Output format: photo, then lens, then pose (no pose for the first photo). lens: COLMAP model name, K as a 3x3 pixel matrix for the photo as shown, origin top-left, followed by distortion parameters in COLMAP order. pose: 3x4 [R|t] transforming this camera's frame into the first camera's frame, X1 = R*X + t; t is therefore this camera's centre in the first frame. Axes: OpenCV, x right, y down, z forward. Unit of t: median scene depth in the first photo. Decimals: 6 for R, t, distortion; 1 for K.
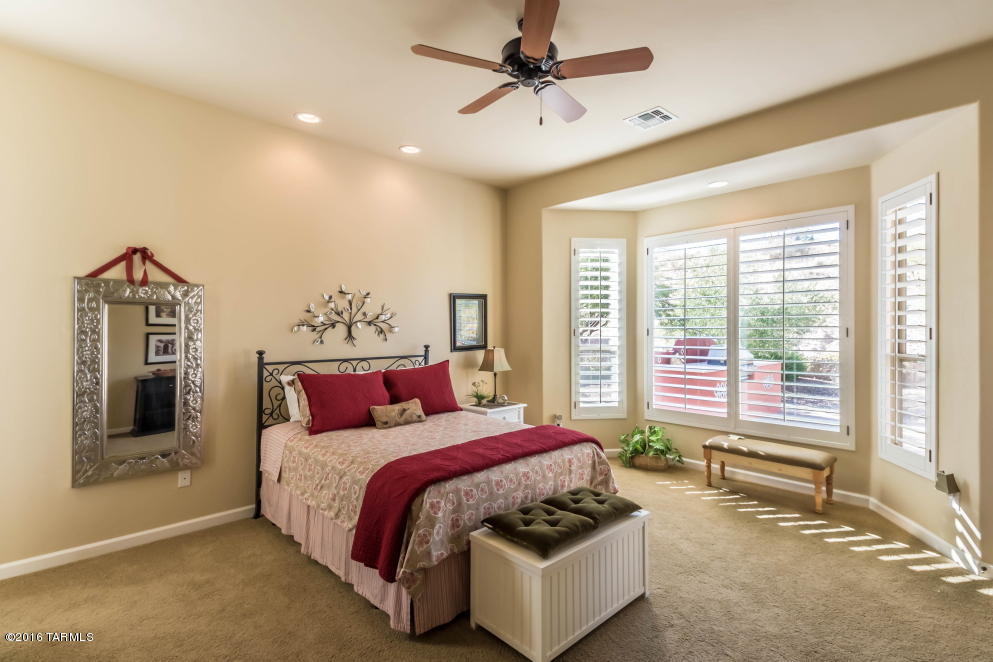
lens RADIAL K [[470.8, 0, 496.5], [0, 470.8, 331.0], [0, 0, 1]] dist [0.001356, 0.000176]
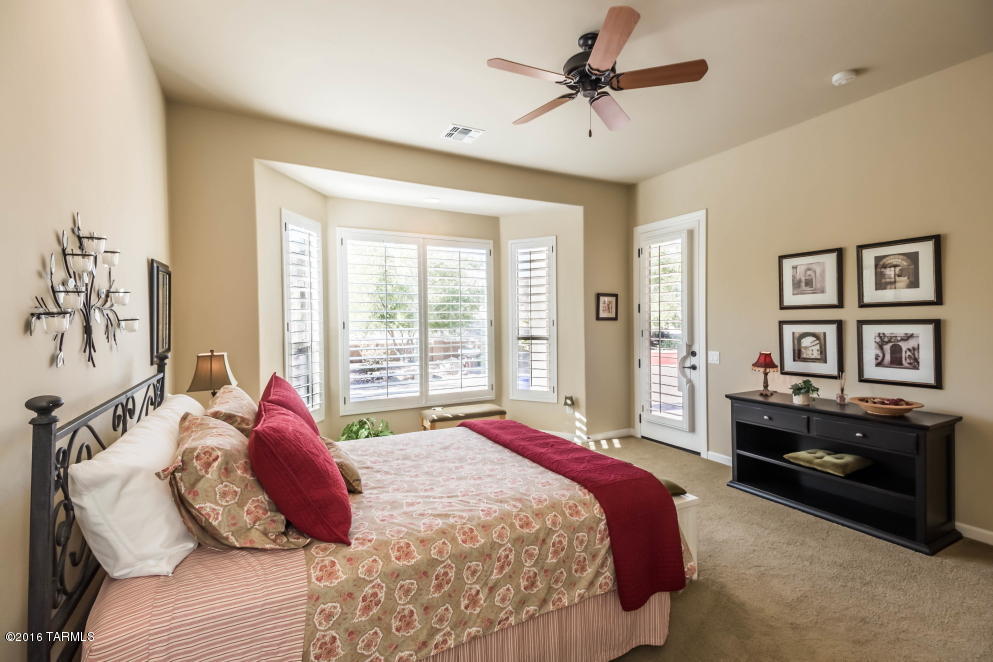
lens RADIAL K [[448.8, 0, 471.0], [0, 448.8, 332.1], [0, 0, 1]] dist [0.029470, -0.000001]
pose [[0.284303, -0.021926, 0.958484, -0.663663], [0.010516, 0.999750, 0.019751, 0.001500], [-0.958677, 0.004464, 0.284463, 0.643299]]
